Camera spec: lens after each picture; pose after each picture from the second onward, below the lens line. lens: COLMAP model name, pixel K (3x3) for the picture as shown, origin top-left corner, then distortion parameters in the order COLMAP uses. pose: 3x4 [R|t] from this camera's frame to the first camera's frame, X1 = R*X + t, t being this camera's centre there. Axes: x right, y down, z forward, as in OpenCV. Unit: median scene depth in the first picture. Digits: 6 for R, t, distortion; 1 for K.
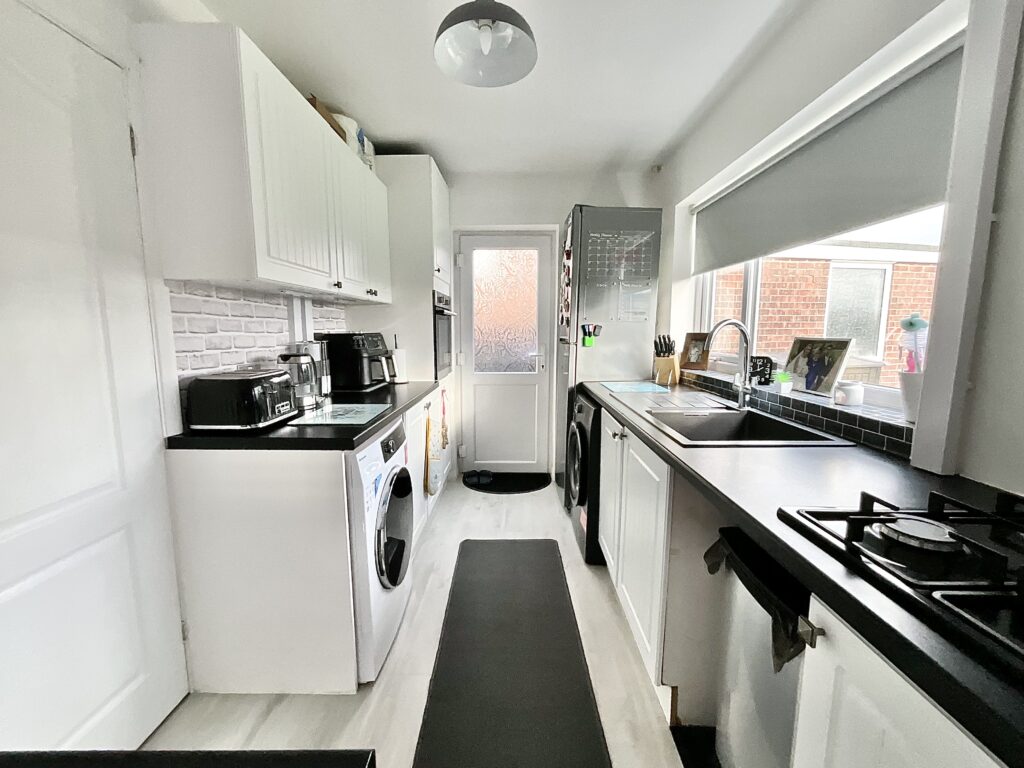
lens RADIAL K [[417.7, 0, 512.7], [0, 417.7, 388.5], [0, 0, 1]] dist [-0.004767, 0.000054]
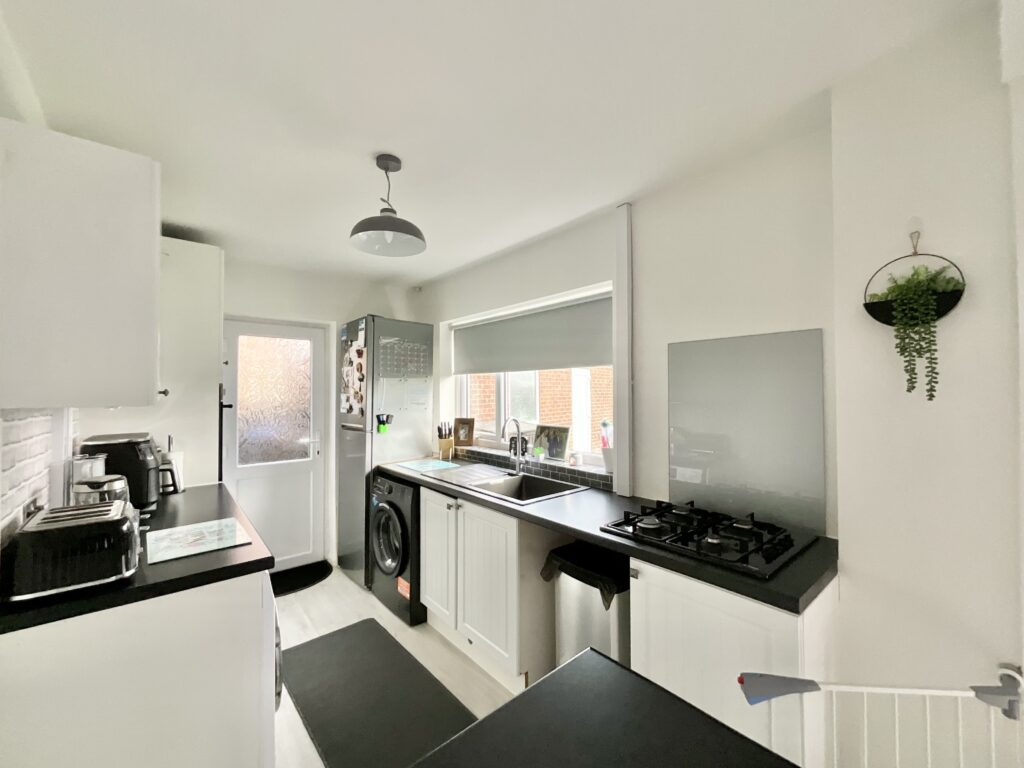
lens RADIAL K [[417.7, 0, 512.7], [0, 417.7, 388.5], [0, 0, 1]] dist [-0.004767, 0.000054]
pose [[0.746118, 0.002564, 0.665809, -0.364037], [0.095251, 0.989296, -0.110550, -0.070310], [-0.658965, 0.145902, 0.737887, -0.117949]]
